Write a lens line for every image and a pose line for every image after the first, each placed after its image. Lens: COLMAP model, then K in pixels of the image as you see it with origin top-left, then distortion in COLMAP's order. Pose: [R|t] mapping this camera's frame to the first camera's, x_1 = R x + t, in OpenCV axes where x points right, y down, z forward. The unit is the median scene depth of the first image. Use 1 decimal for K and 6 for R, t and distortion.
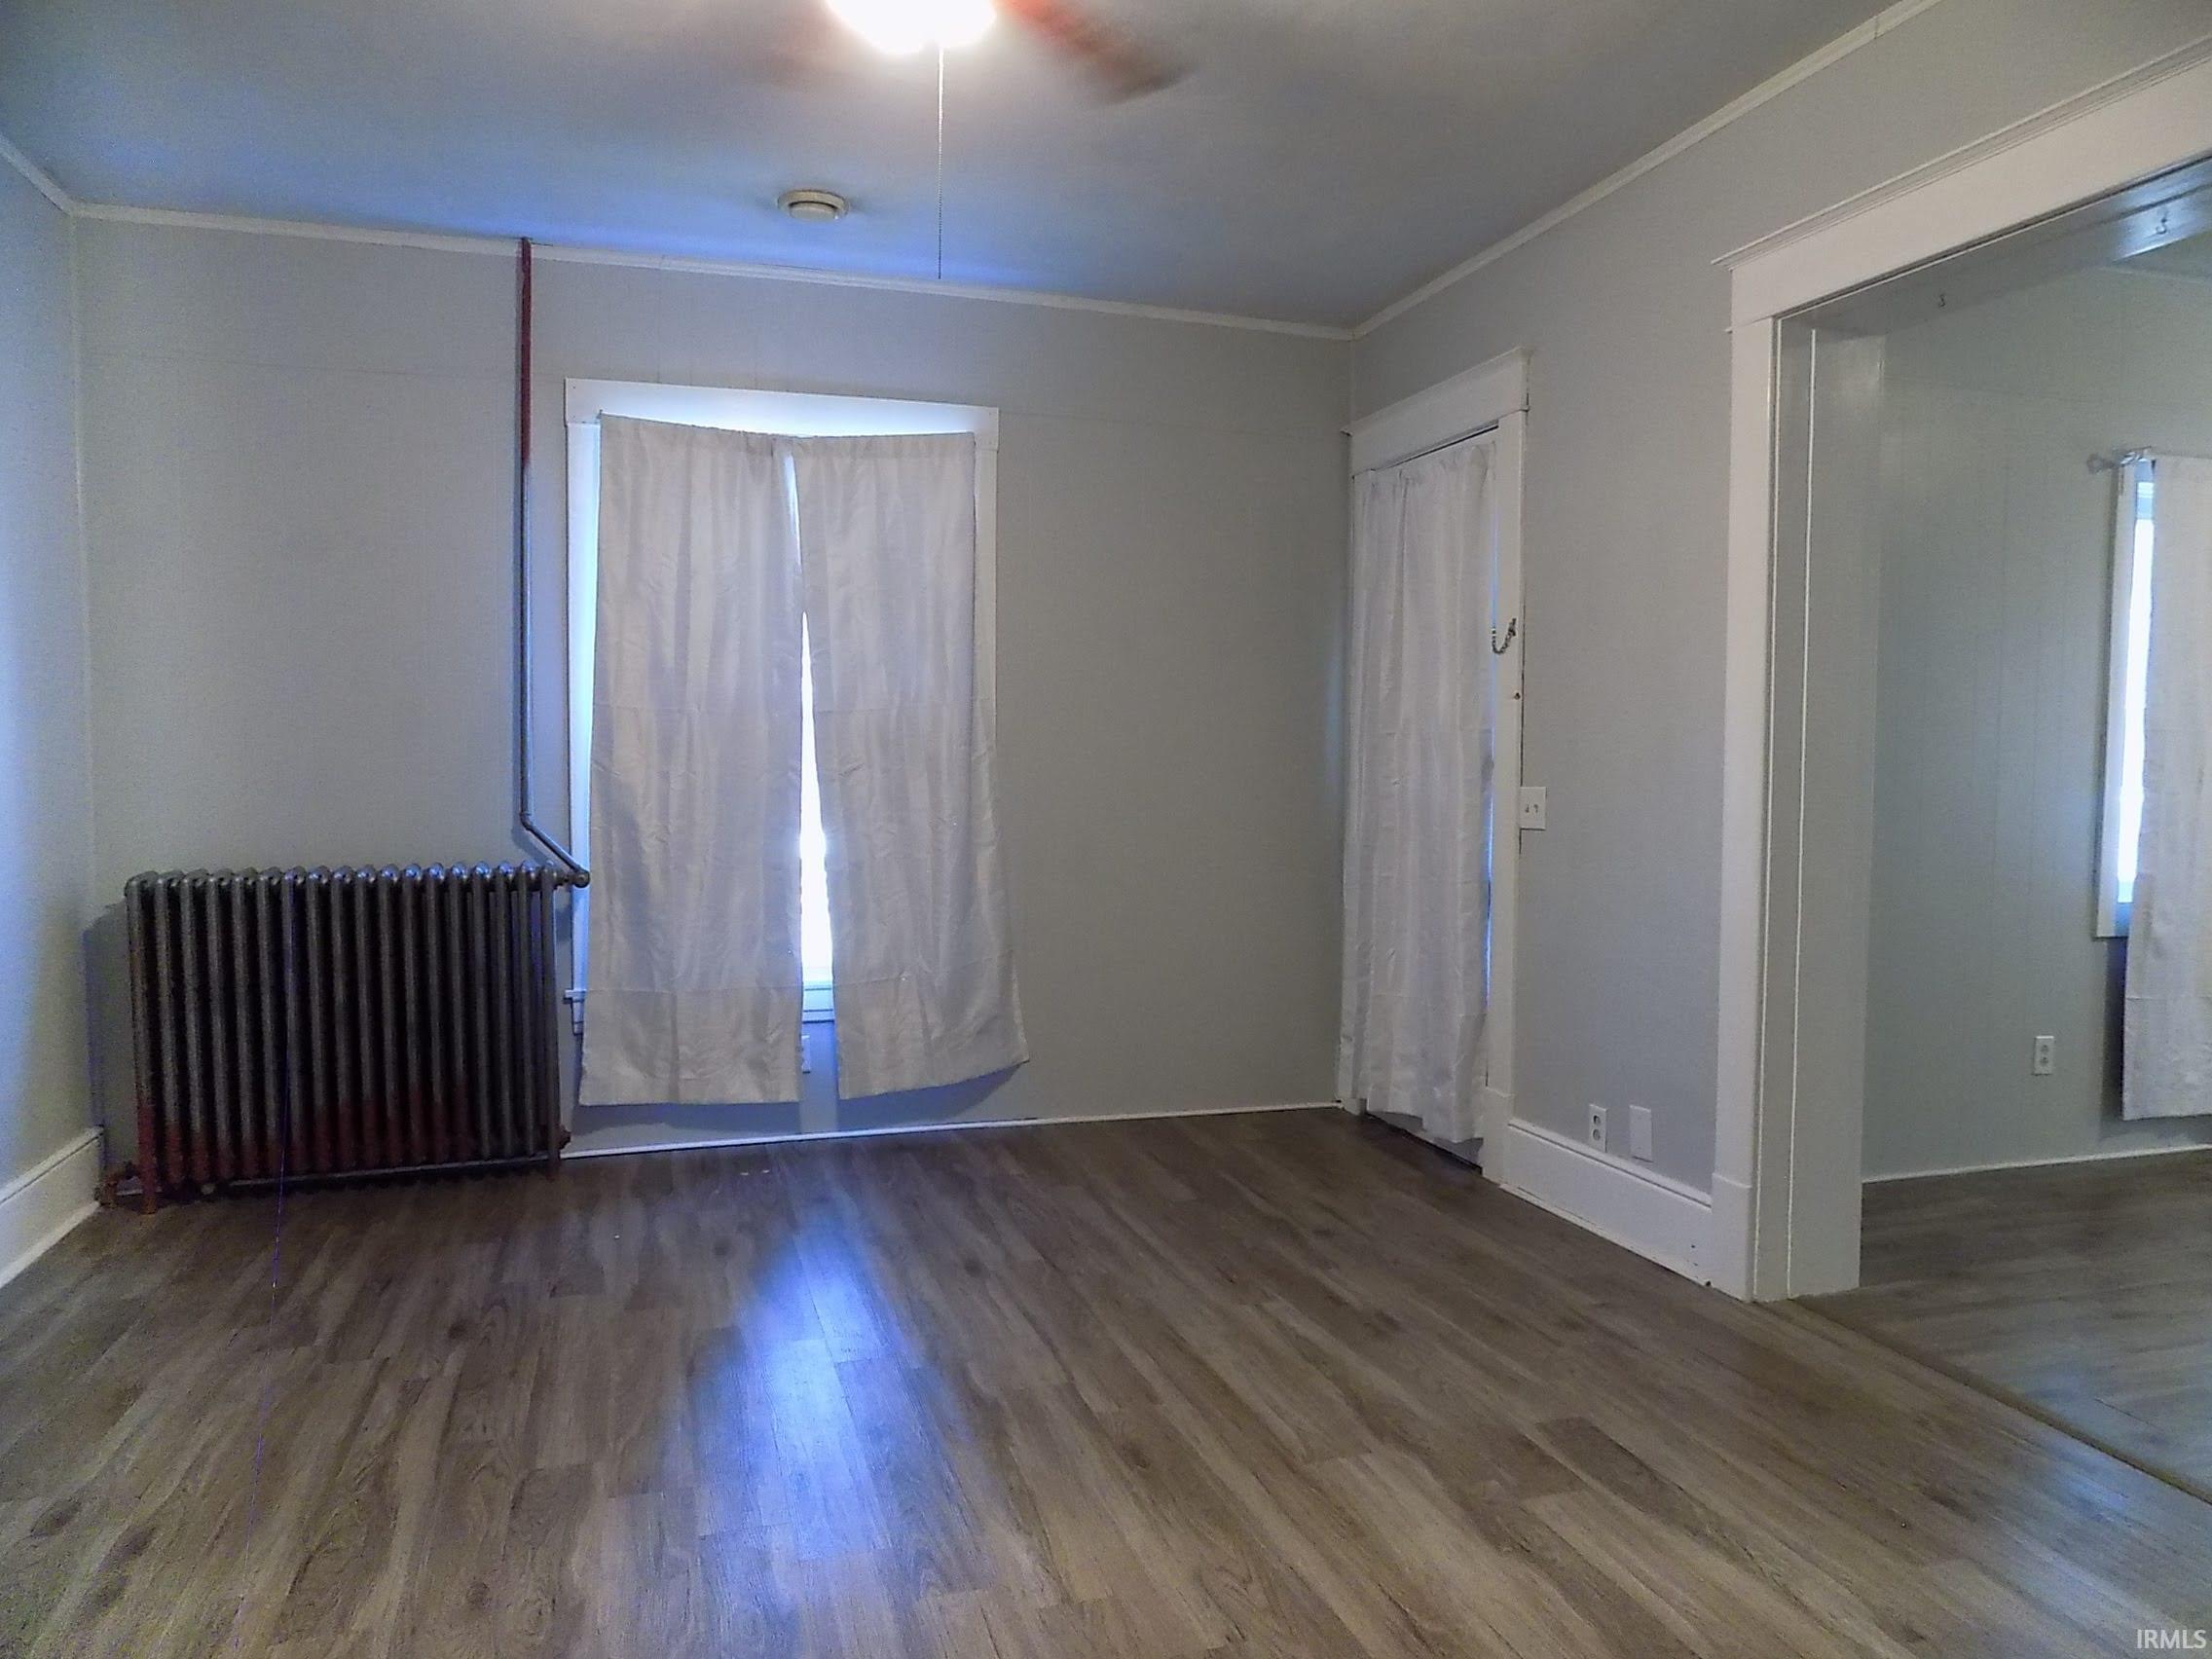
lens RADIAL K [[1483.0, 0, 1116.3], [0, 1483.0, 821.9], [0, 0, 1]] dist [-0.036048, 0.044366]
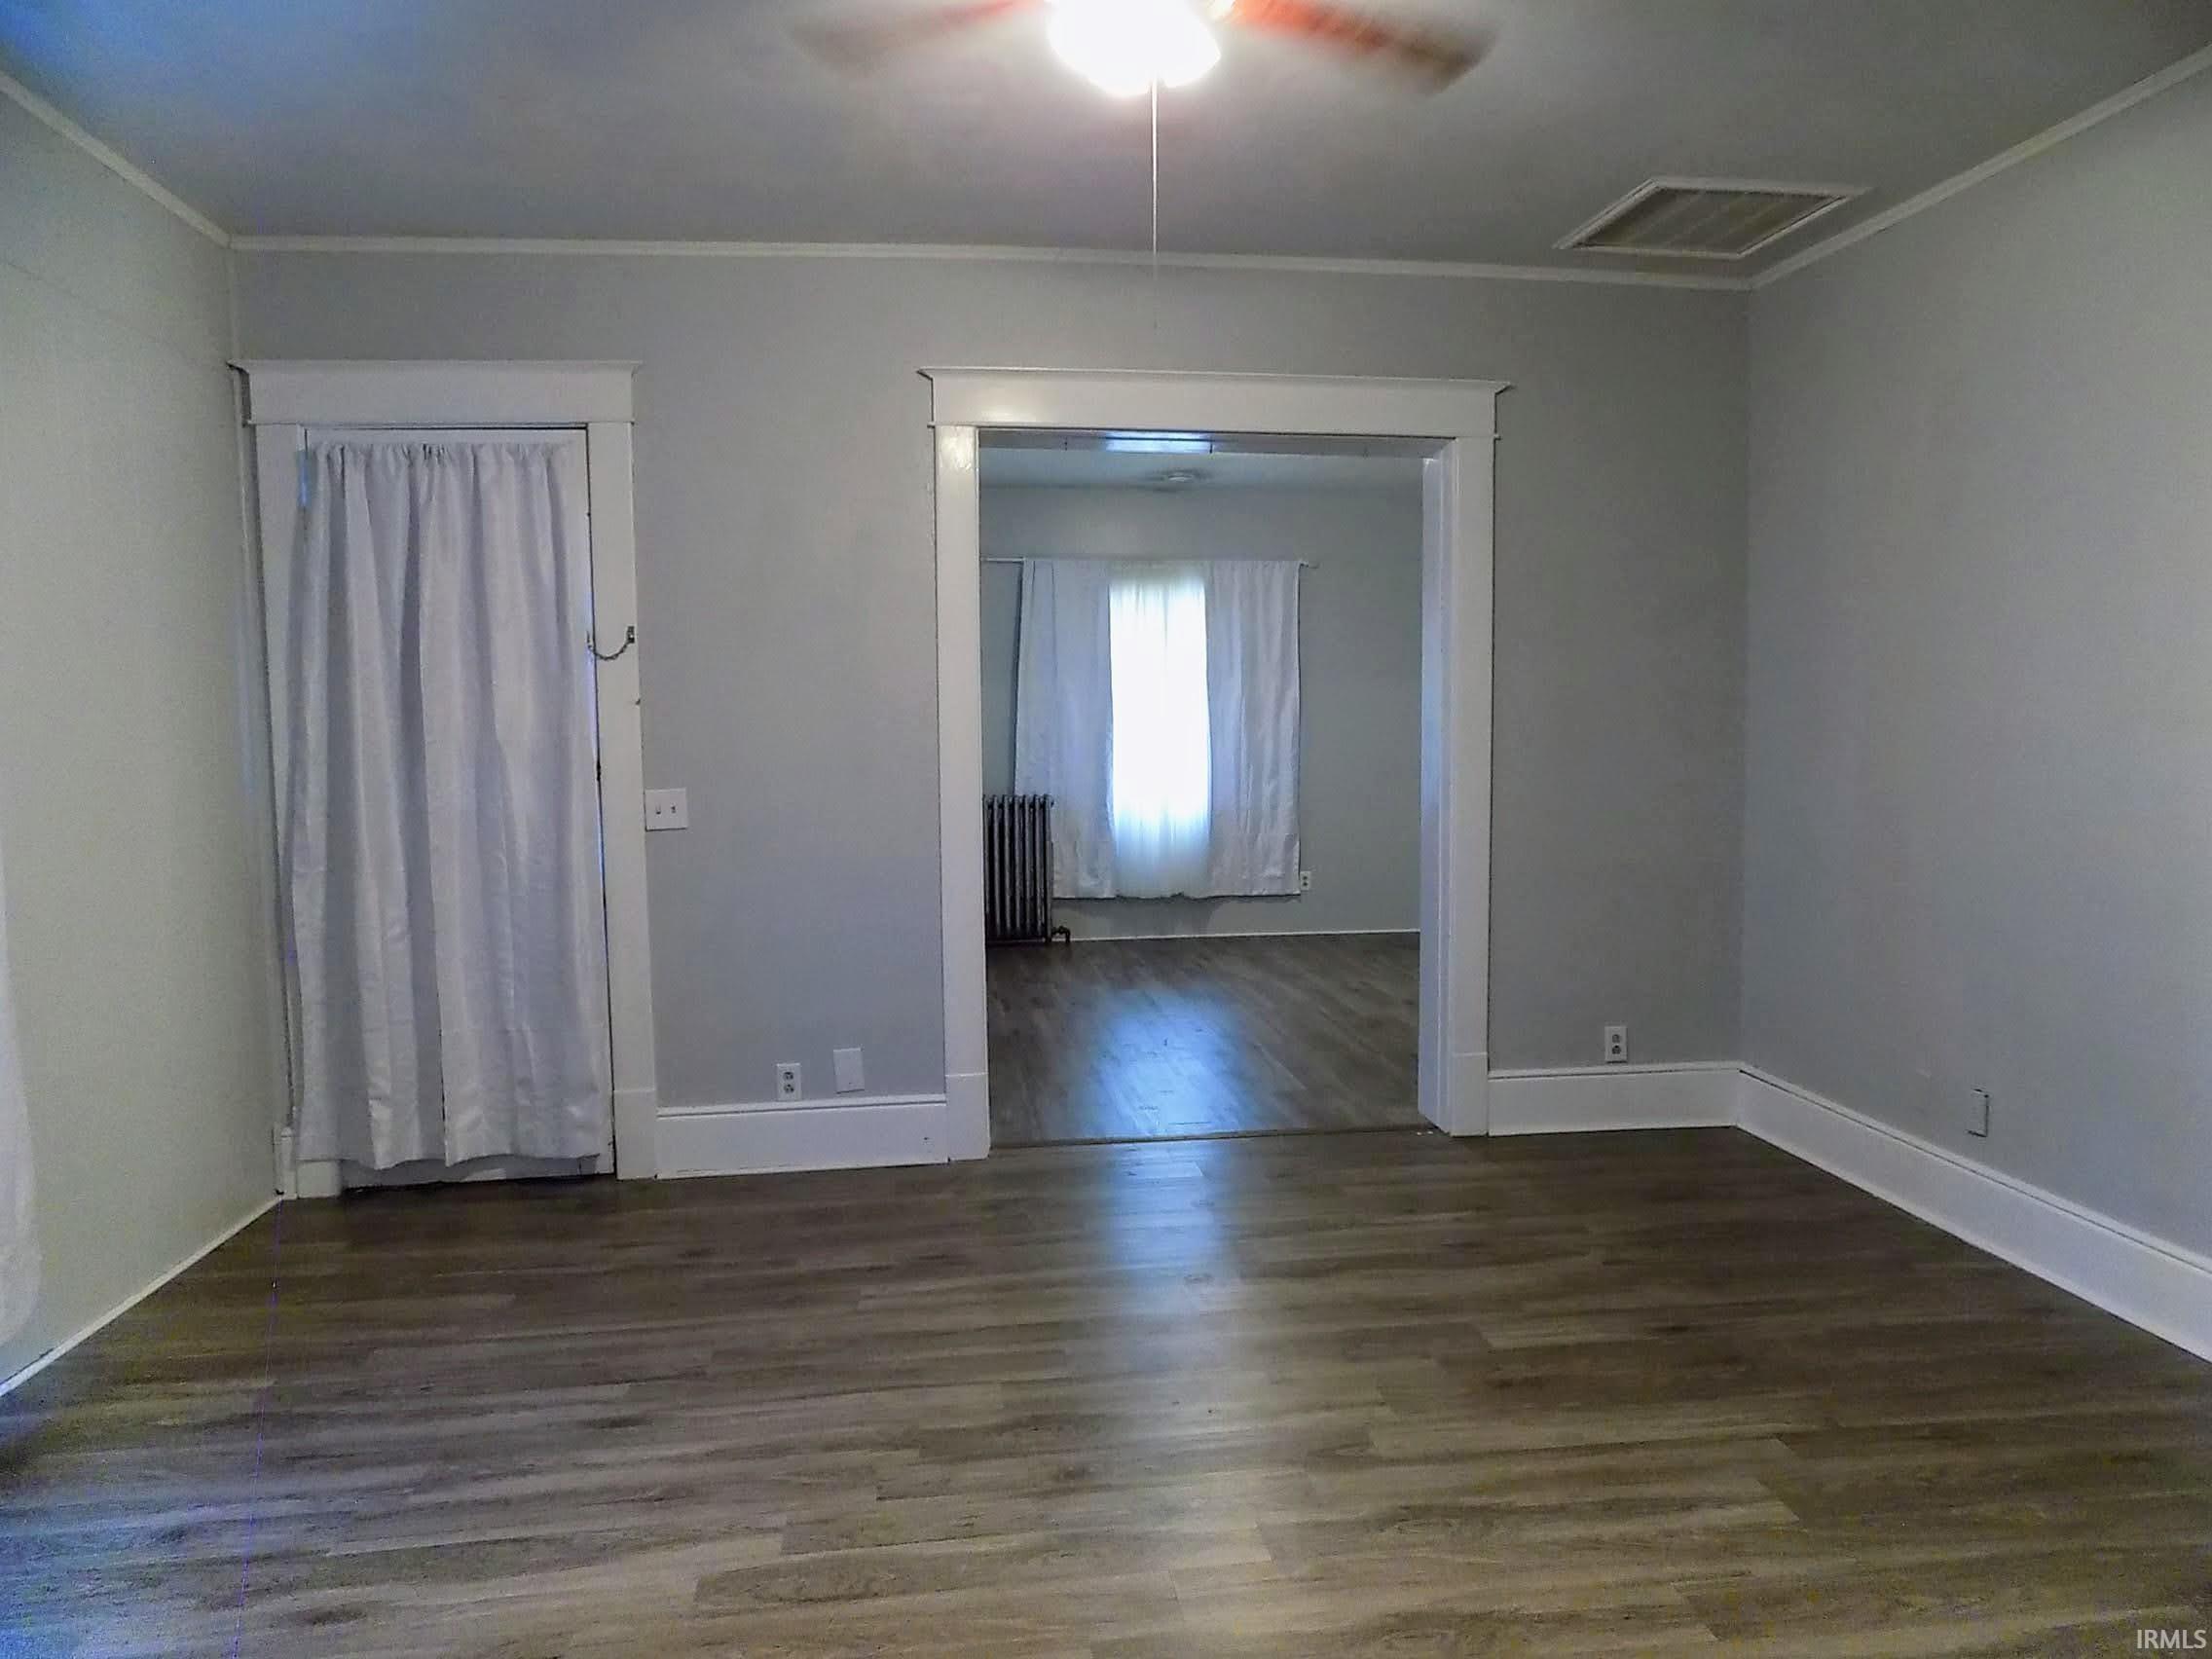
lens RADIAL K [[1483.0, 0, 1118.7], [0, 1483.0, 829.2], [0, 0, 1]] dist [-0.036048, 0.044366]
pose [[0.181759, -0.078555, 0.980200, -0.716892], [0.058233, 0.995914, 0.069017, -0.051367], [-0.981617, 0.044536, 0.185591, 0.512026]]
